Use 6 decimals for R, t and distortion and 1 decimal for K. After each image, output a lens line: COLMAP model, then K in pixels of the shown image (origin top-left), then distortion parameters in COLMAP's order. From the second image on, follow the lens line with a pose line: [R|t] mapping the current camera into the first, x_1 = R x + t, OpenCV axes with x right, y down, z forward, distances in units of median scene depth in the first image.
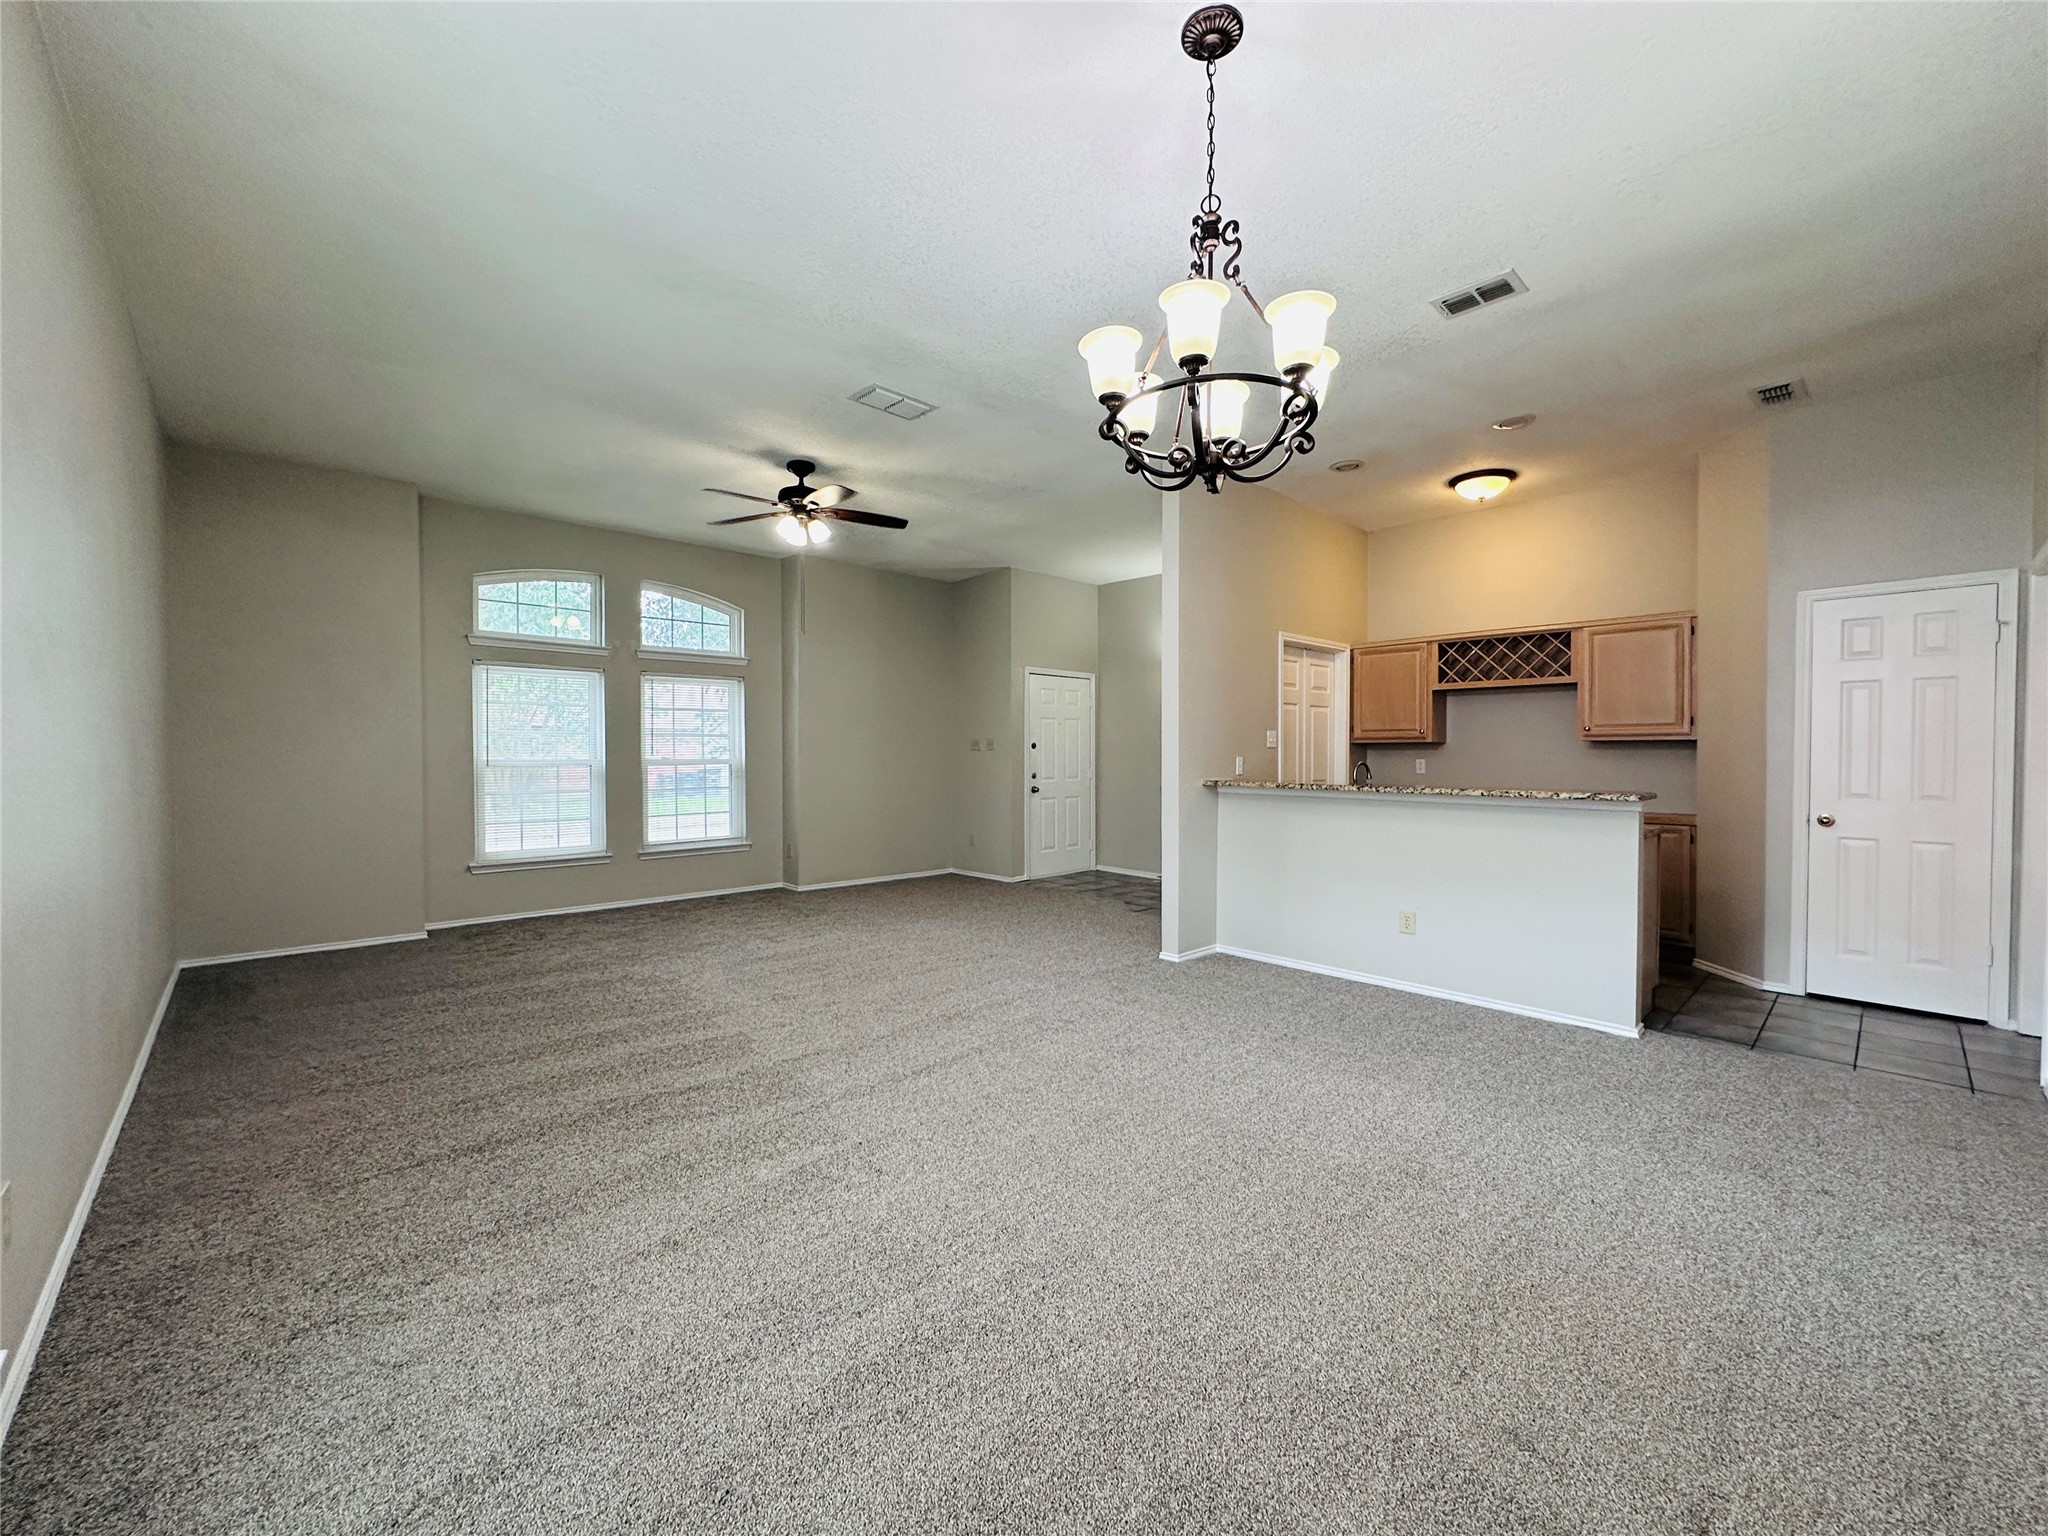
lens RADIAL K [[815.3, 0, 1023.8], [0, 815.3, 765.2], [0, 0, 1]] dist [0.002106, 0.000234]
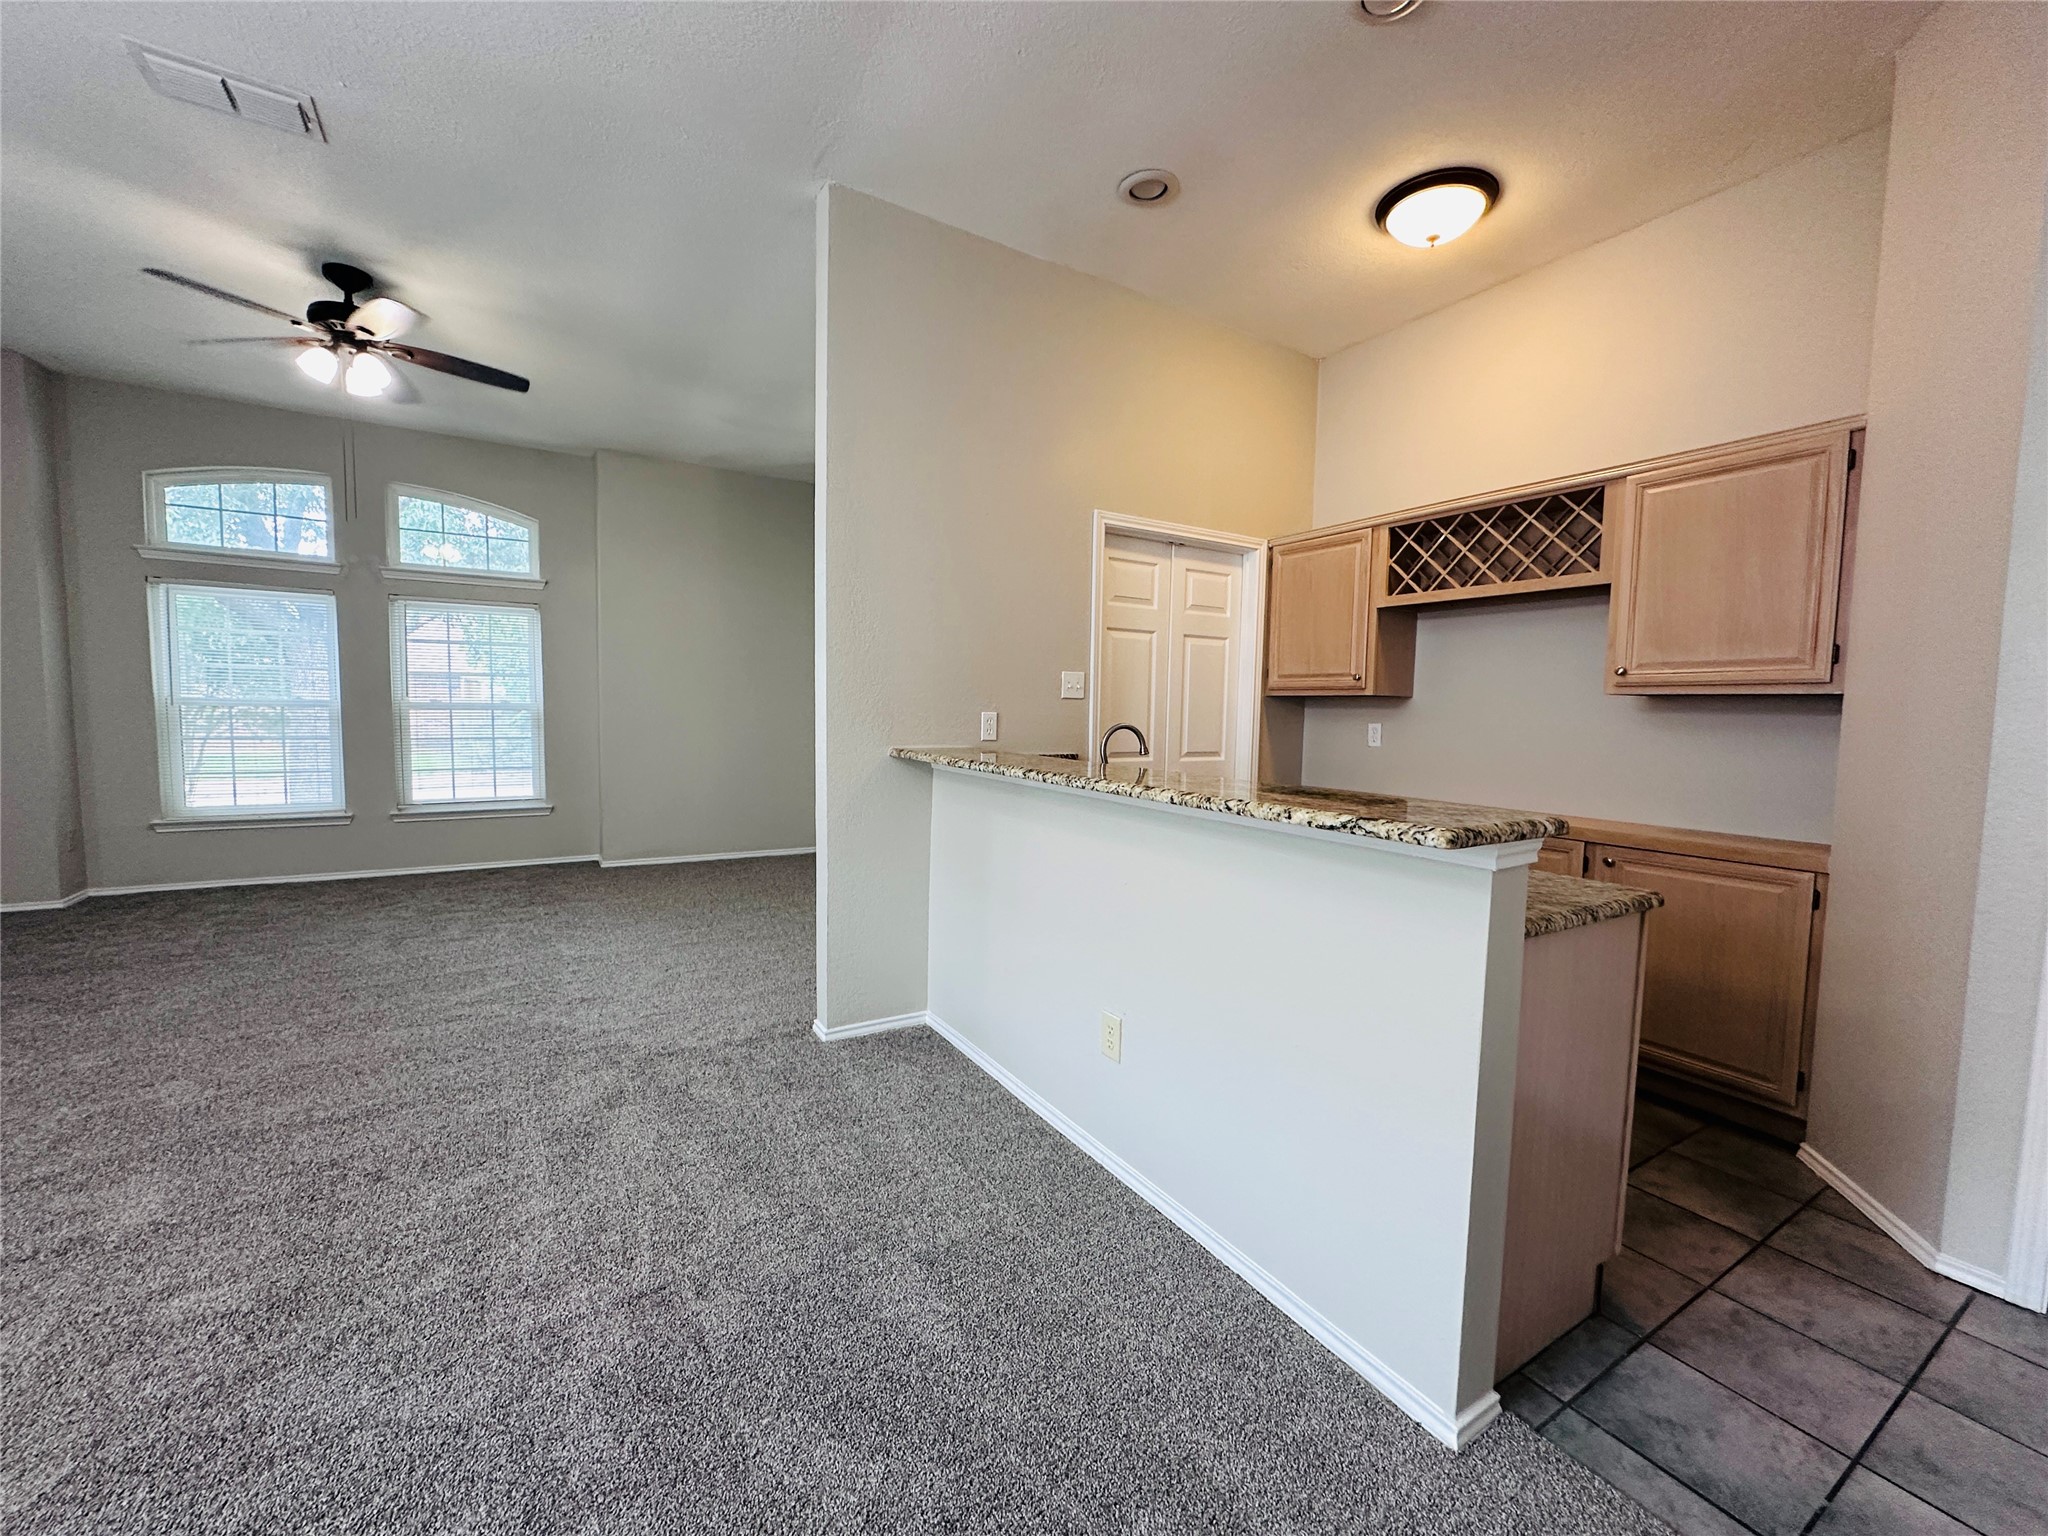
lens RADIAL K [[815.3, 0, 1024.3], [0, 815.3, 765.0], [0, 0, 1]] dist [0.002106, 0.000234]
pose [[0.978751, 0.033491, -0.202300, 0.377111], [-0.022694, 0.998203, 0.055461, -0.004251], [0.203794, -0.049691, 0.977752, 0.361997]]
